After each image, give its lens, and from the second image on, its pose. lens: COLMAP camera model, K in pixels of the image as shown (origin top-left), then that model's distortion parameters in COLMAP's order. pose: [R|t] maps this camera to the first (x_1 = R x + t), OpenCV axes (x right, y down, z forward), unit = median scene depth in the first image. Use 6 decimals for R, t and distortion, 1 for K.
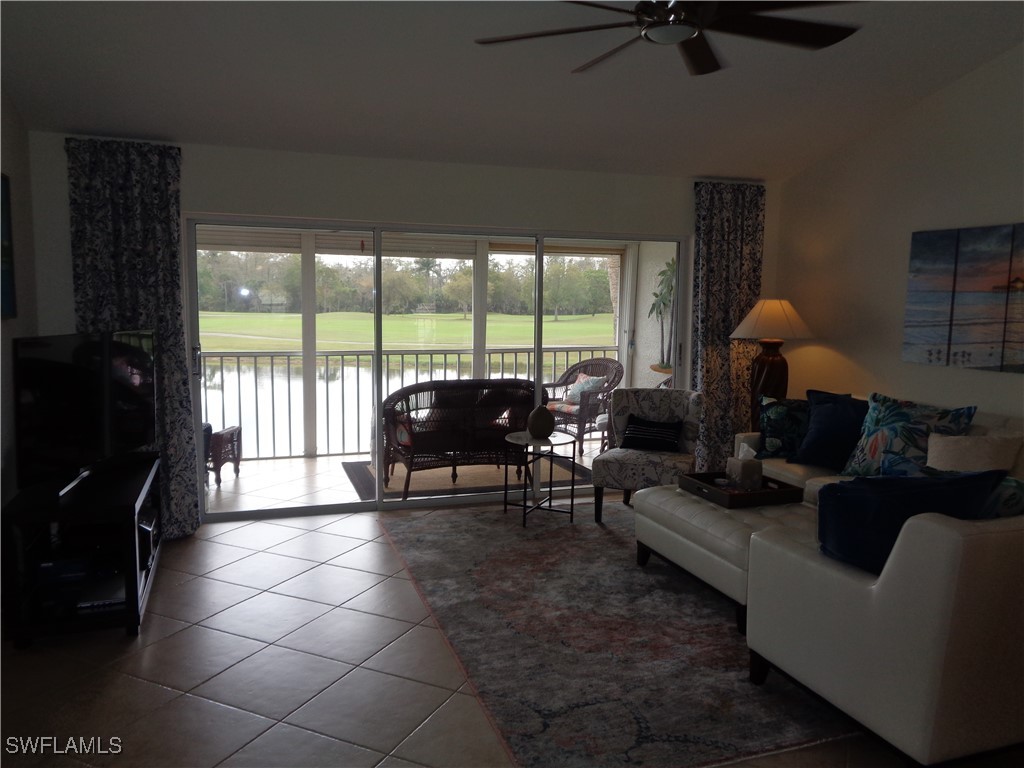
lens RADIAL K [[772.4, 0, 513.3], [0, 772.4, 382.5], [0, 0, 1]] dist [0.007583, 0.001749]
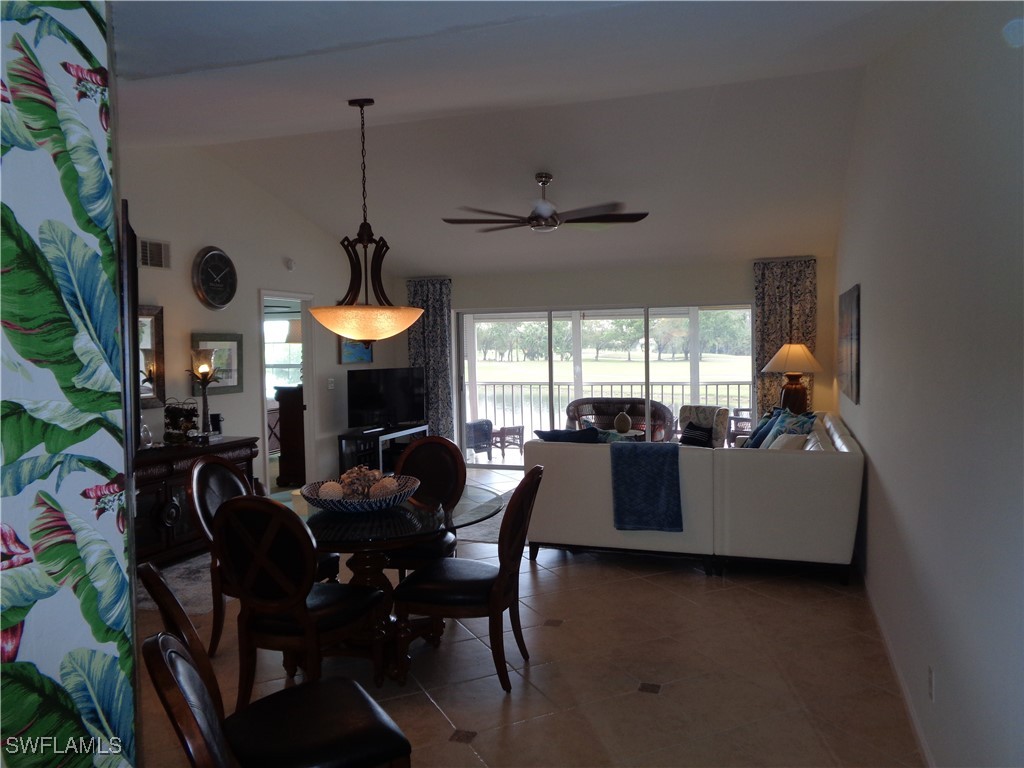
lens RADIAL K [[766.4, 0, 511.0], [0, 766.4, 386.5], [0, 0, 1]] dist [0.004138, 0.001189]
pose [[0.778112, 0.009311, -0.628056, 0.801520], [-0.041235, 0.998490, -0.036284, 0.039770], [0.626770, 0.054131, 0.777322, -0.381610]]
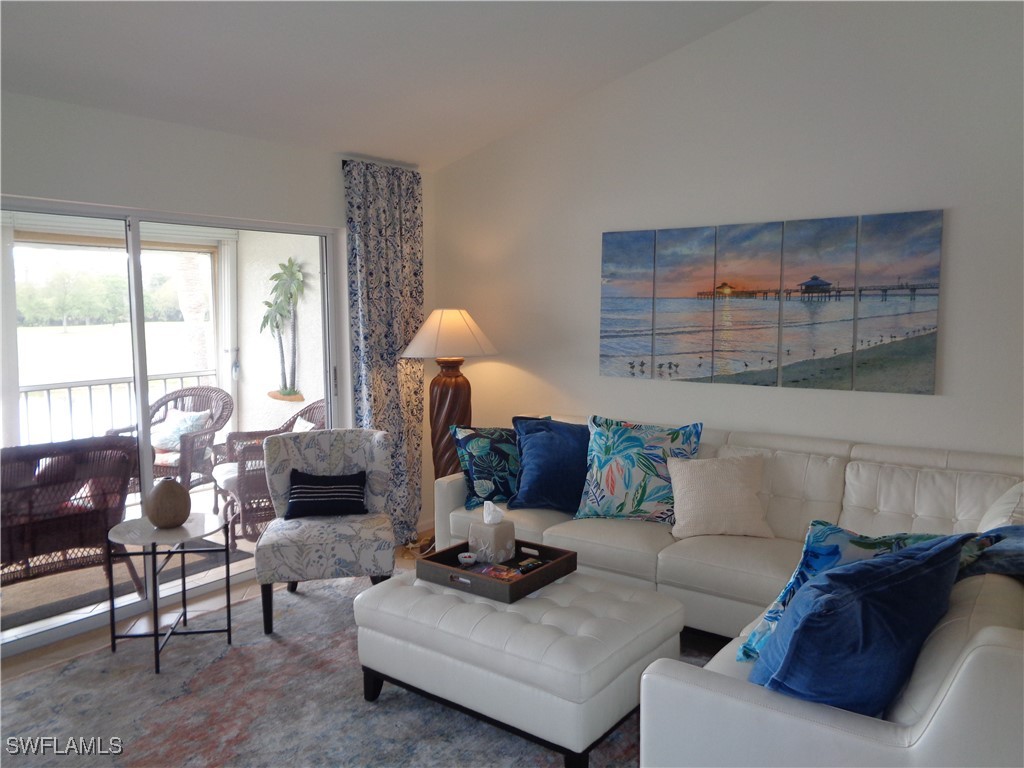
lens RADIAL K [[772.8, 0, 514.7], [0, 772.8, 386.4], [0, 0, 1]] dist [0.014373, -0.001670]
pose [[0.835335, -0.071966, 0.545010, -0.063699], [0.073111, 0.997131, 0.019610, -0.035104], [-0.544858, 0.023465, 0.838200, 0.264714]]
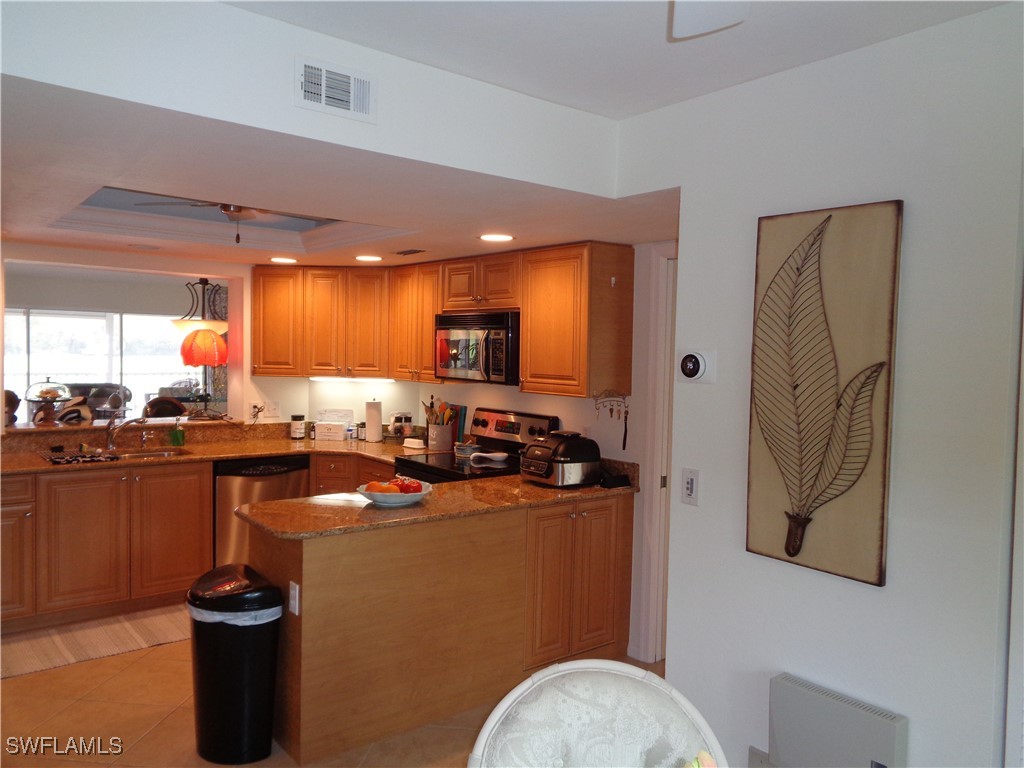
lens RADIAL K [[766.5, 0, 512.0], [0, 766.5, 384.0], [0, 0, 1]] dist [0.001193, 0.006547]
pose [[0.947283, -0.002099, 0.320391, 0.363962], [0.020175, 0.998385, -0.053109, 0.127002], [-0.319762, 0.056773, 0.945795, -1.242746]]
